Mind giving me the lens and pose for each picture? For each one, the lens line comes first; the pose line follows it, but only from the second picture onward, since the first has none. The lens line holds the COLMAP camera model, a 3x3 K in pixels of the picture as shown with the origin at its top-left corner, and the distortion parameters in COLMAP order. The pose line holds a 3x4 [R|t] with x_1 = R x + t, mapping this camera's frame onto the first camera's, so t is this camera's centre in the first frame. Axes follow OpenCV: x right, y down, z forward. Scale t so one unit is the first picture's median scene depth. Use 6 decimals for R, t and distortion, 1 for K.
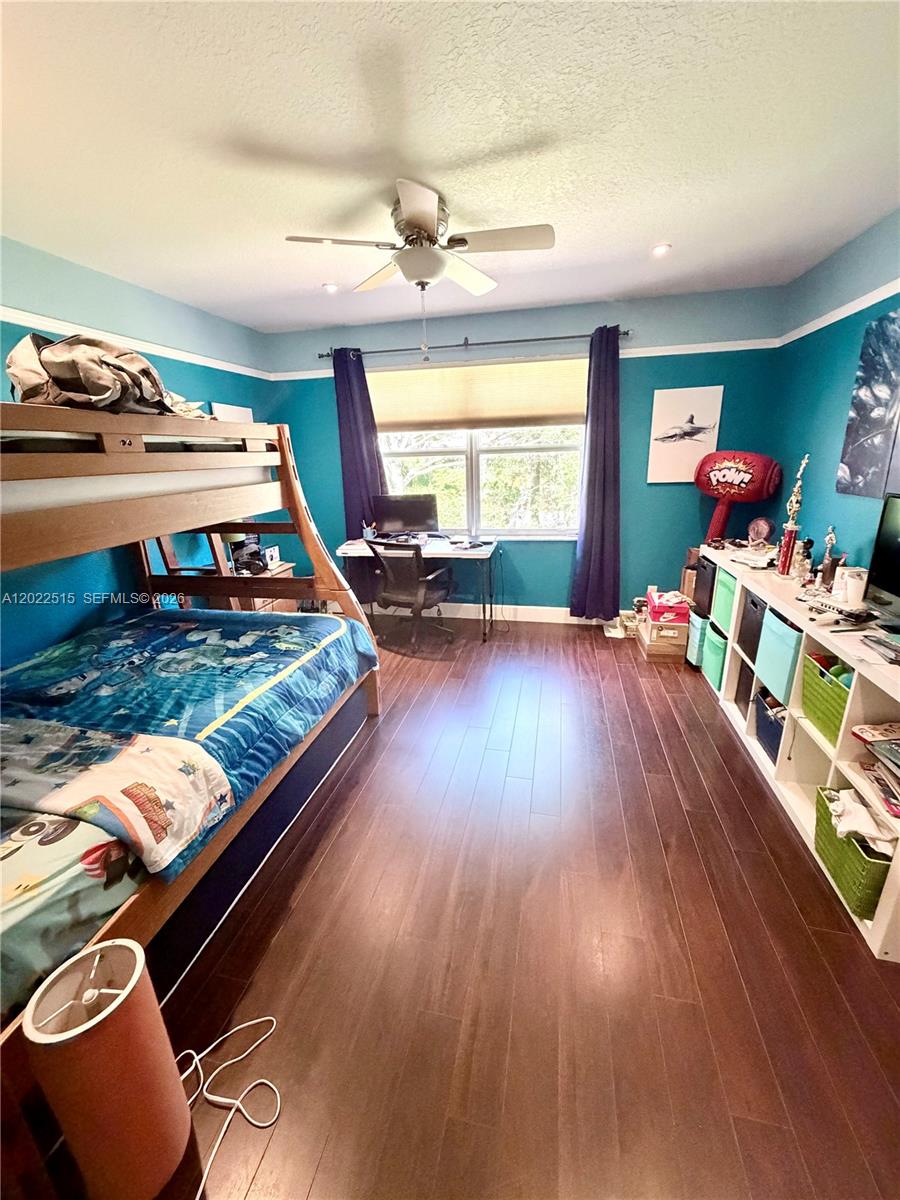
lens RADIAL K [[474.9, 0, 451.0], [0, 474.9, 597.5], [0, 0, 1]] dist [-0.000950, -0.000041]
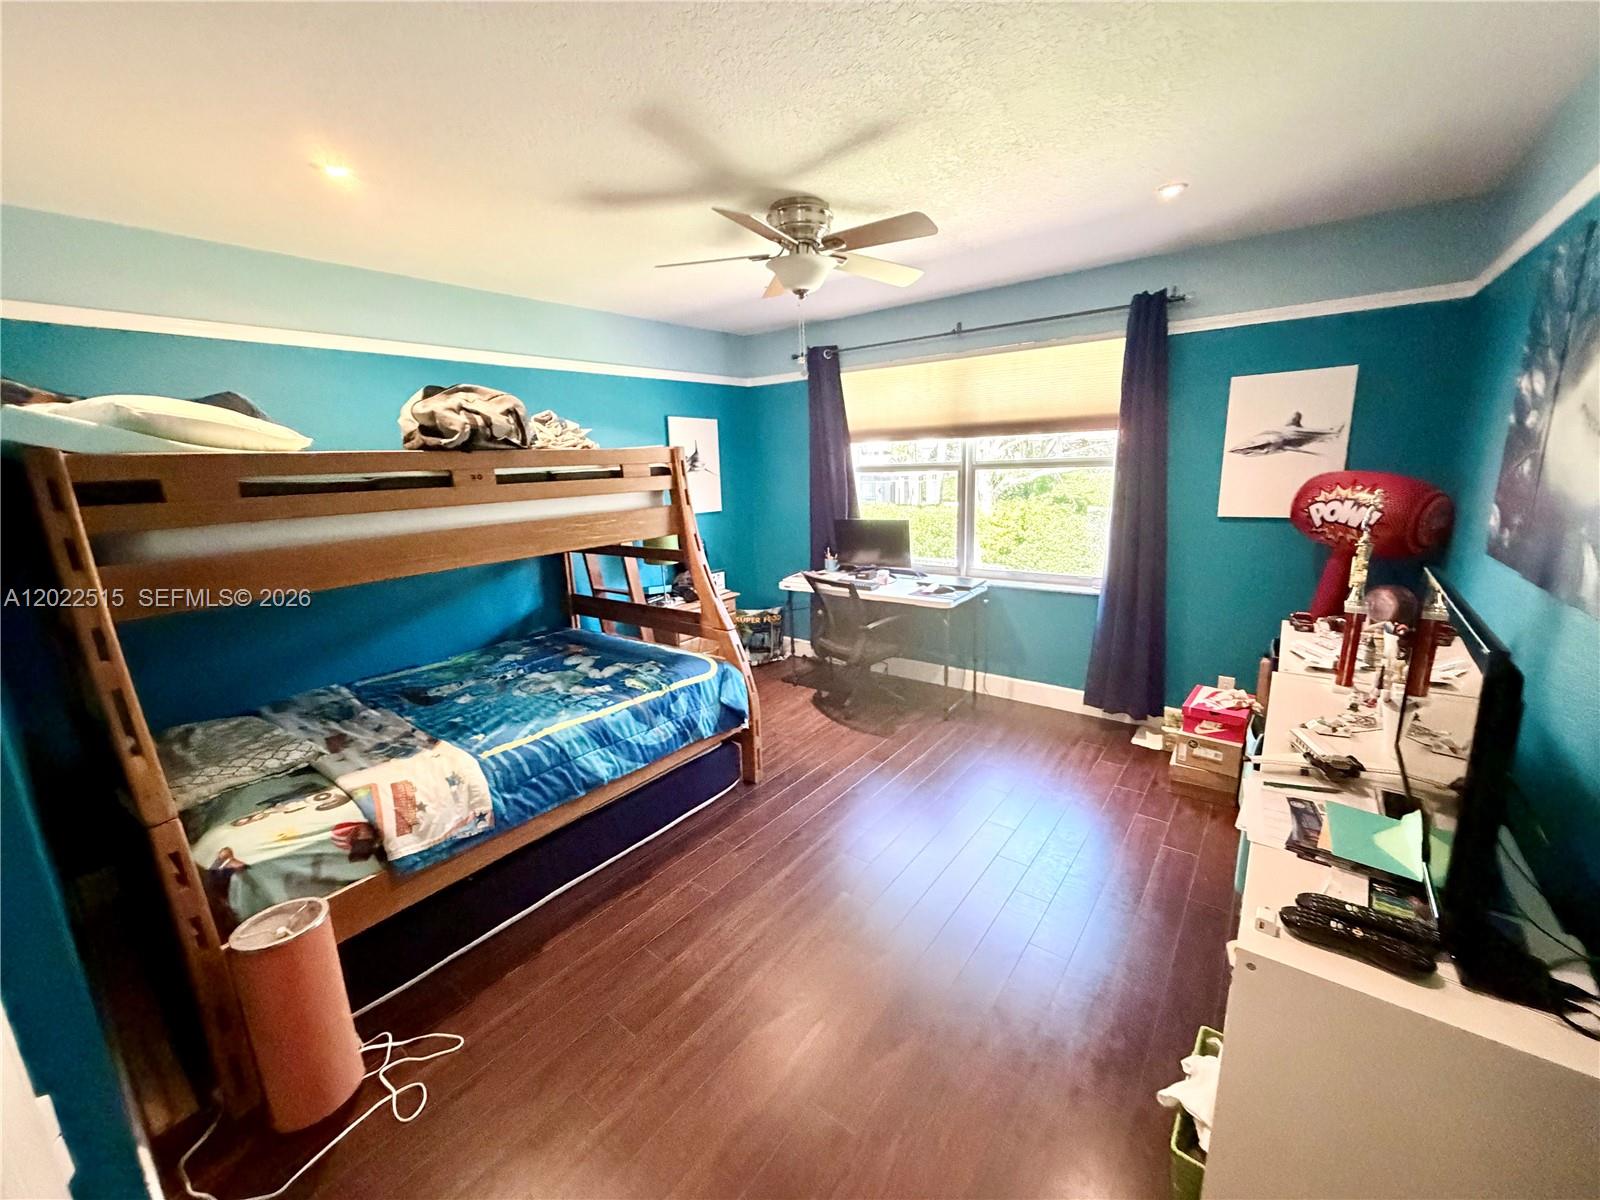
lens RADIAL K [[633.3, 0, 795.1], [0, 633.3, 600.5], [0, 0, 1]] dist [-0.000950, -0.000041]
pose [[0.906414, 0.090151, -0.412657, 0.417100], [-0.116138, 0.992495, -0.038276, -0.045660], [0.406110, 0.082619, 0.910082, -0.014541]]
